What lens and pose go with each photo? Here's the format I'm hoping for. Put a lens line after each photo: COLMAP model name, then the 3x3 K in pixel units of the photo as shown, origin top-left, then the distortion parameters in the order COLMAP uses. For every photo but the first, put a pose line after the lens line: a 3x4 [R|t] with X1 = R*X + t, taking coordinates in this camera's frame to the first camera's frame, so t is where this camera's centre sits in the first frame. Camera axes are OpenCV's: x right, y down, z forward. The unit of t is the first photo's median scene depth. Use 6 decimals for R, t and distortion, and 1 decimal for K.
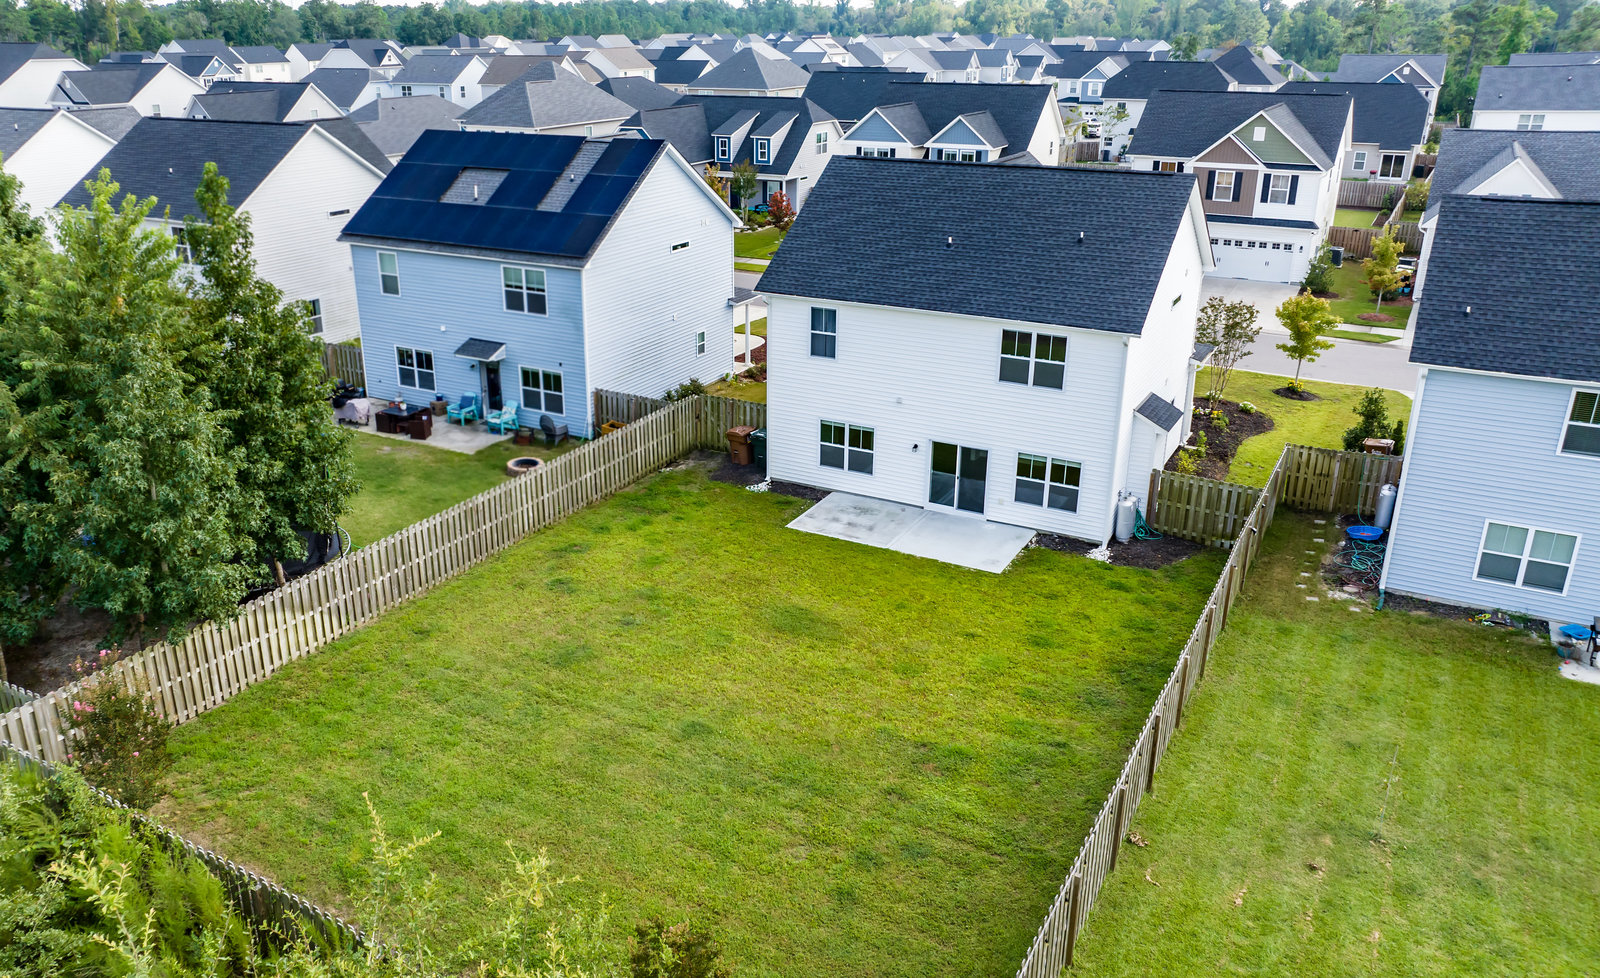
lens RADIAL K [[1210.7, 0, 714.3], [0, 1210.7, 506.8], [0, 0, 1]] dist [-0.033154, 0.022681]
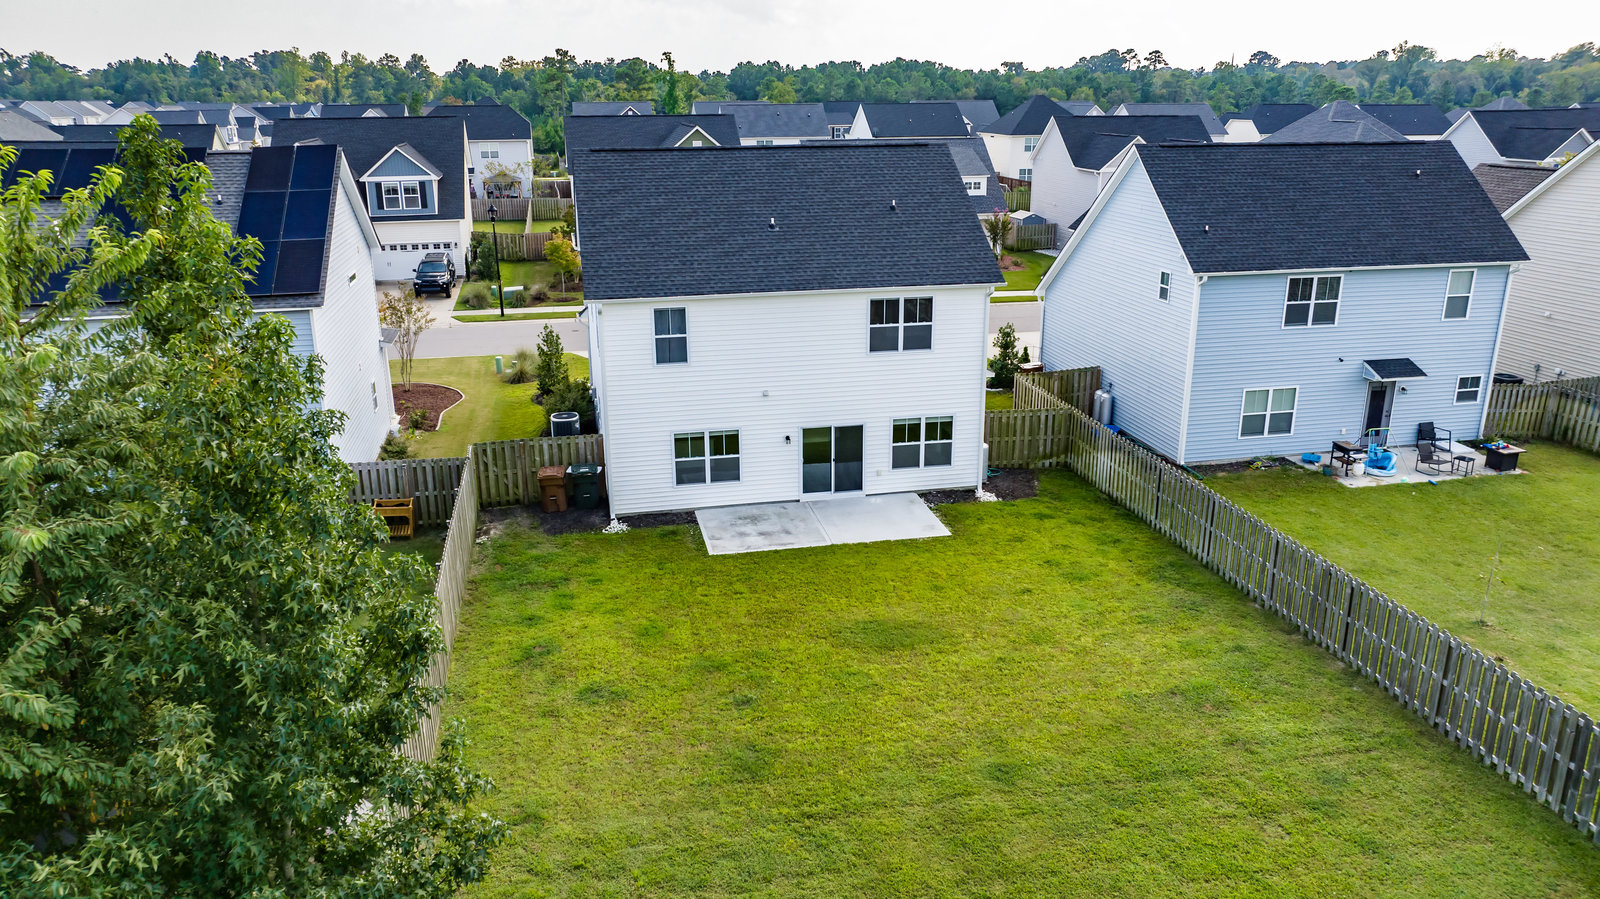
lens RADIAL K [[1127.1, 0, 791.7], [0, 1127.1, 449.9], [0, 0, 1]] dist [-0.026984, 0.020251]
pose [[0.734697, -0.200902, 0.647965, -0.416048], [0.250908, 0.967885, 0.015600, -0.055849], [-0.630290, 0.151118, 0.761510, 0.341455]]
